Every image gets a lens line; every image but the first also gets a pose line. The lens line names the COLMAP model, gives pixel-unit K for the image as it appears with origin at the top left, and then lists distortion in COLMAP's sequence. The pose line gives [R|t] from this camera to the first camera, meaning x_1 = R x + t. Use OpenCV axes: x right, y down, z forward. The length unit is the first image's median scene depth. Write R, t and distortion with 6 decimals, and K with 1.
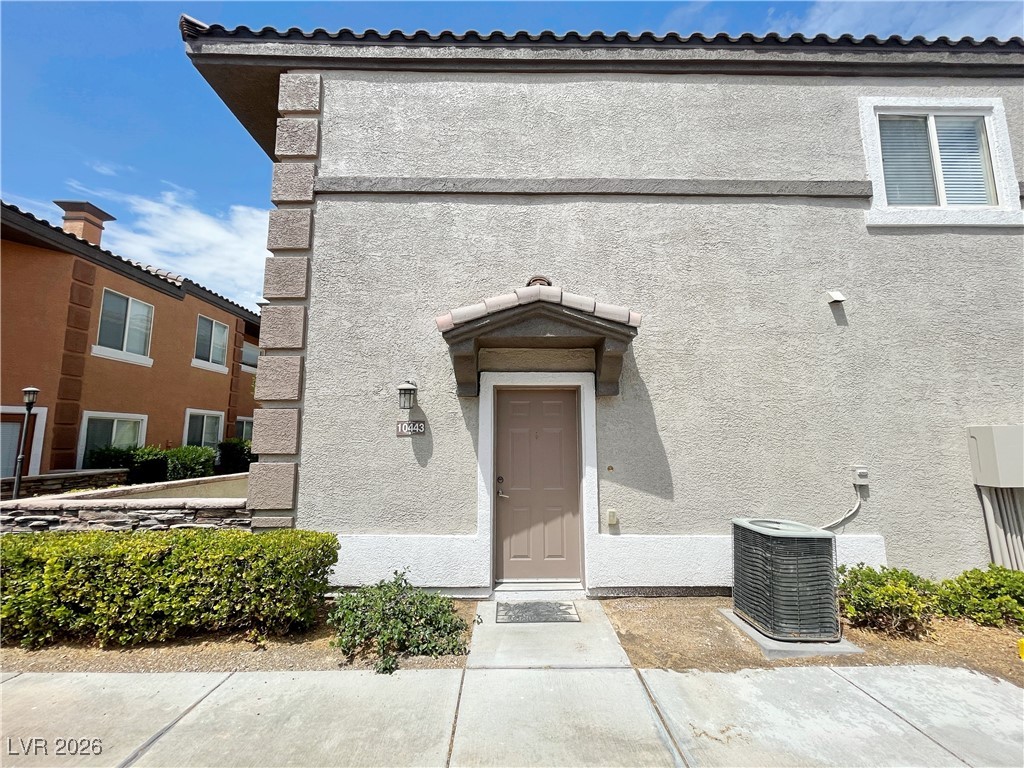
lens RADIAL K [[432.5, 0, 512.0], [0, 432.5, 384.0], [0, 0, 1]] dist [-0.000213, -0.000190]
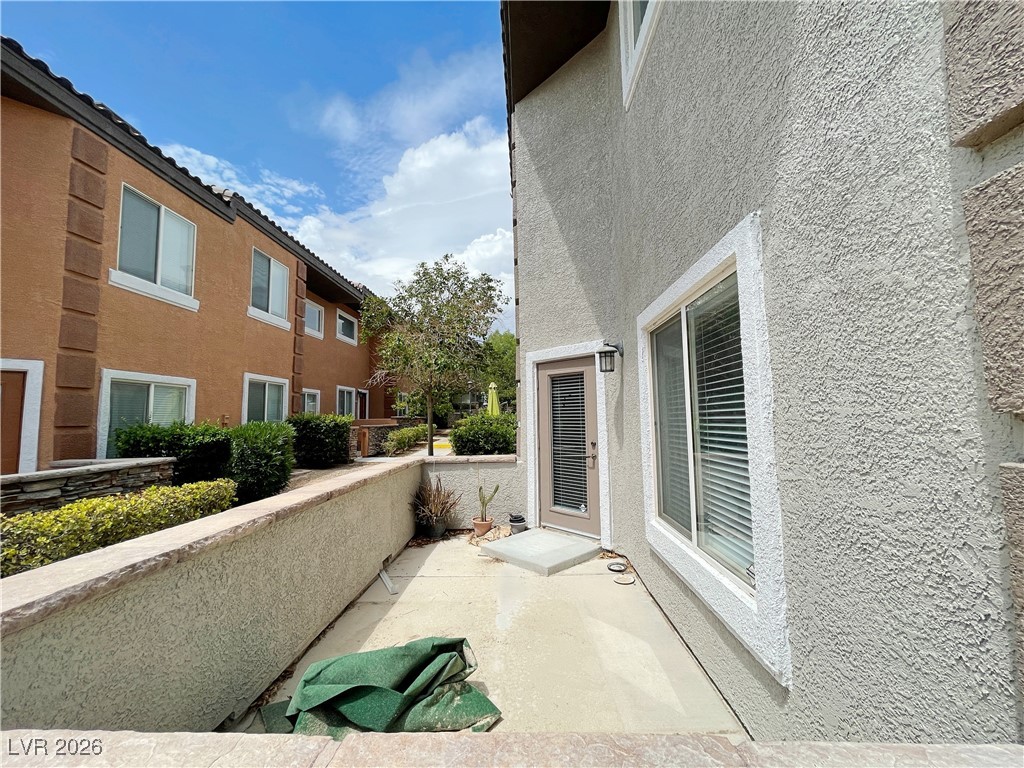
lens RADIAL K [[419.9, 0, 512.0], [0, 419.9, 384.0], [0, 0, 1]] dist [-0.001241, -0.000344]
pose [[0.999046, -0.015640, -0.040780, -0.335965], [0.017666, 0.998603, 0.049795, 0.061346], [0.039944, -0.050468, 0.997927, 0.377418]]
